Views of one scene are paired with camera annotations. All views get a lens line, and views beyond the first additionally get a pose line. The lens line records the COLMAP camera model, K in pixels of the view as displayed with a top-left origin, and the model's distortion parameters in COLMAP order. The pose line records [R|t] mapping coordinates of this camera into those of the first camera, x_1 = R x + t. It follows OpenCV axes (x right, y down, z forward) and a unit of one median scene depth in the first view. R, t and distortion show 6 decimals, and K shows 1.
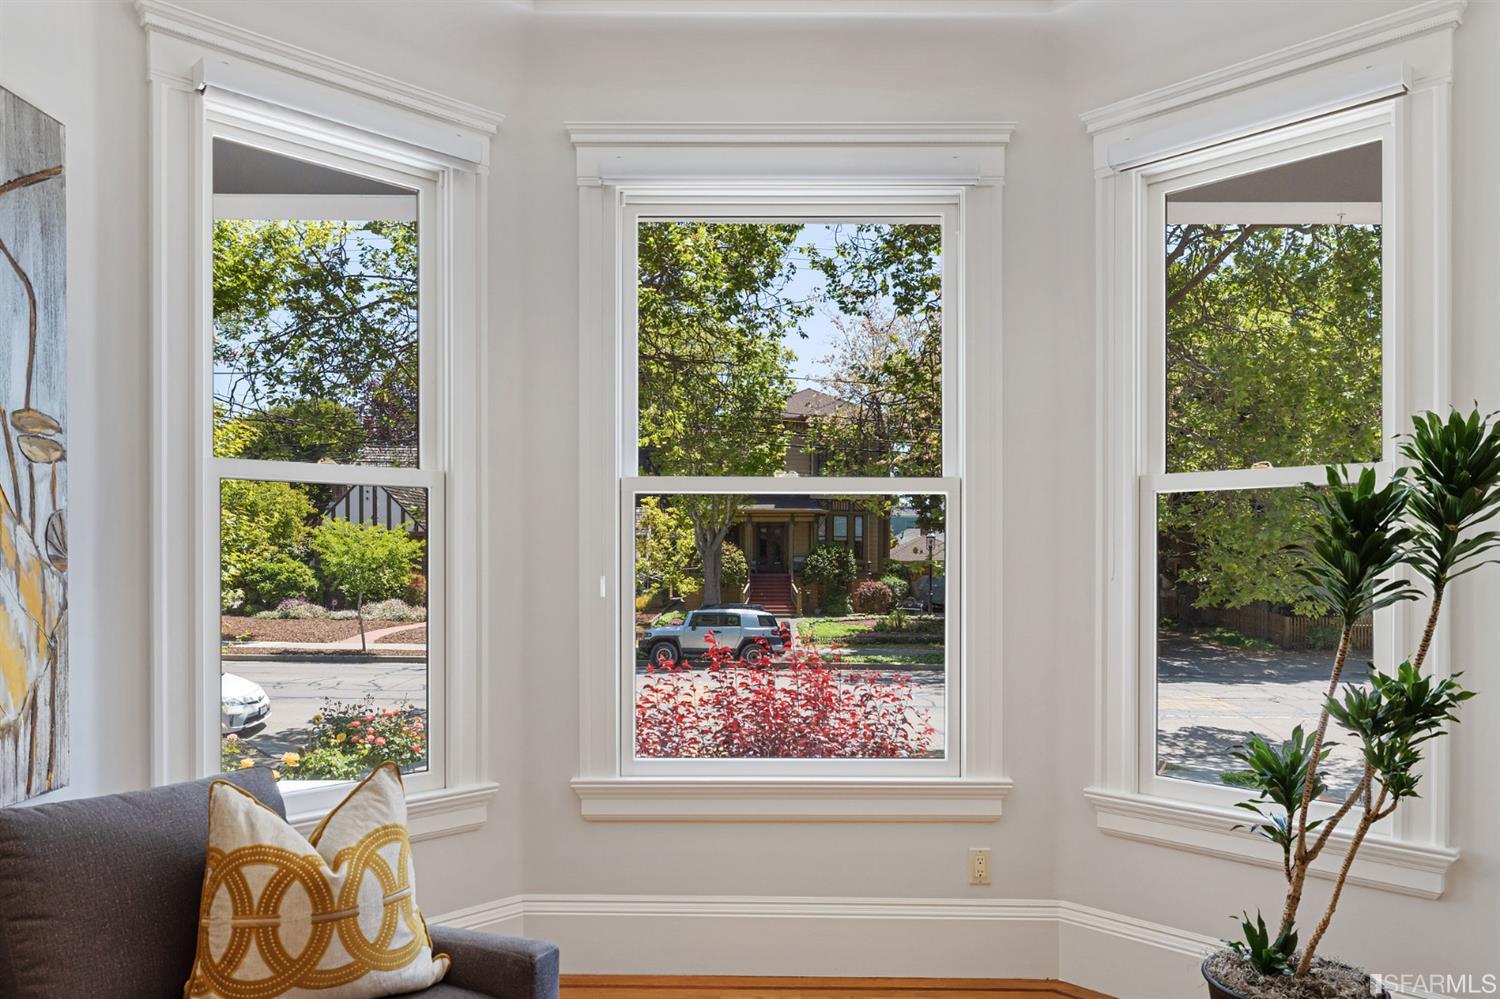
lens RADIAL K [[1068.8, 0, 746.1], [0, 1068.8, 549.8], [0, 0, 1]] dist [0.008637, 0.001015]
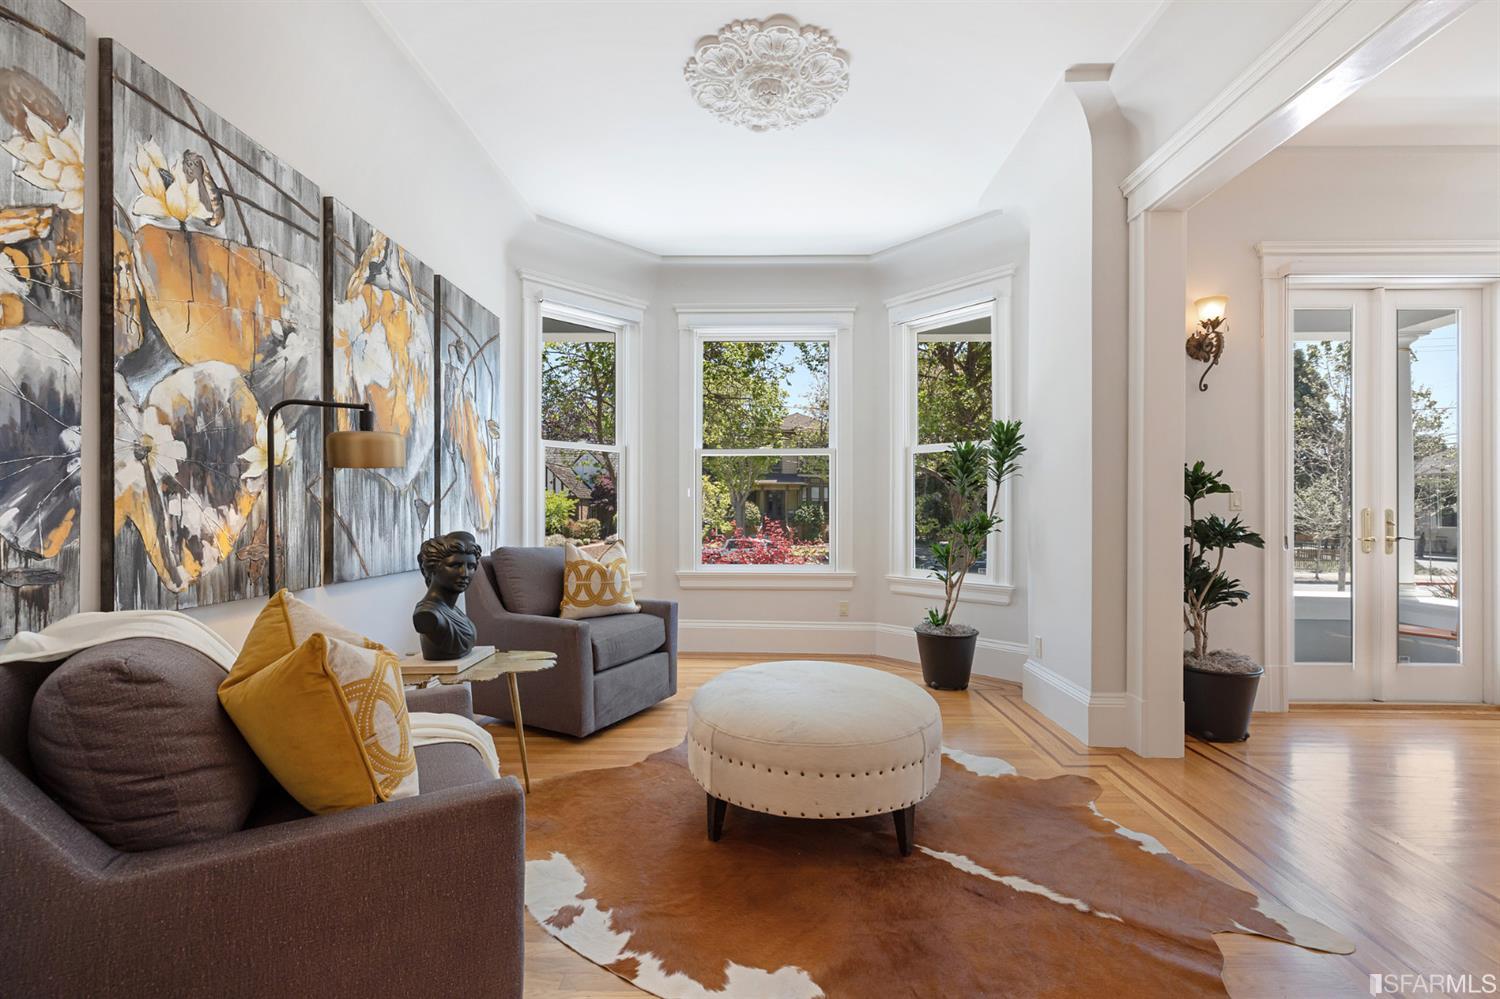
lens RADIAL K [[642.7, 0, 750.0], [0, 642.7, 499.5], [0, 0, 1]] dist [-0.001928, -0.000173]
pose [[0.999840, 0.000117, -0.017897, 0.032436], [-0.000398, 0.999877, -0.015686, 0.071840], [0.017893, 0.015690, 0.999717, -0.463044]]
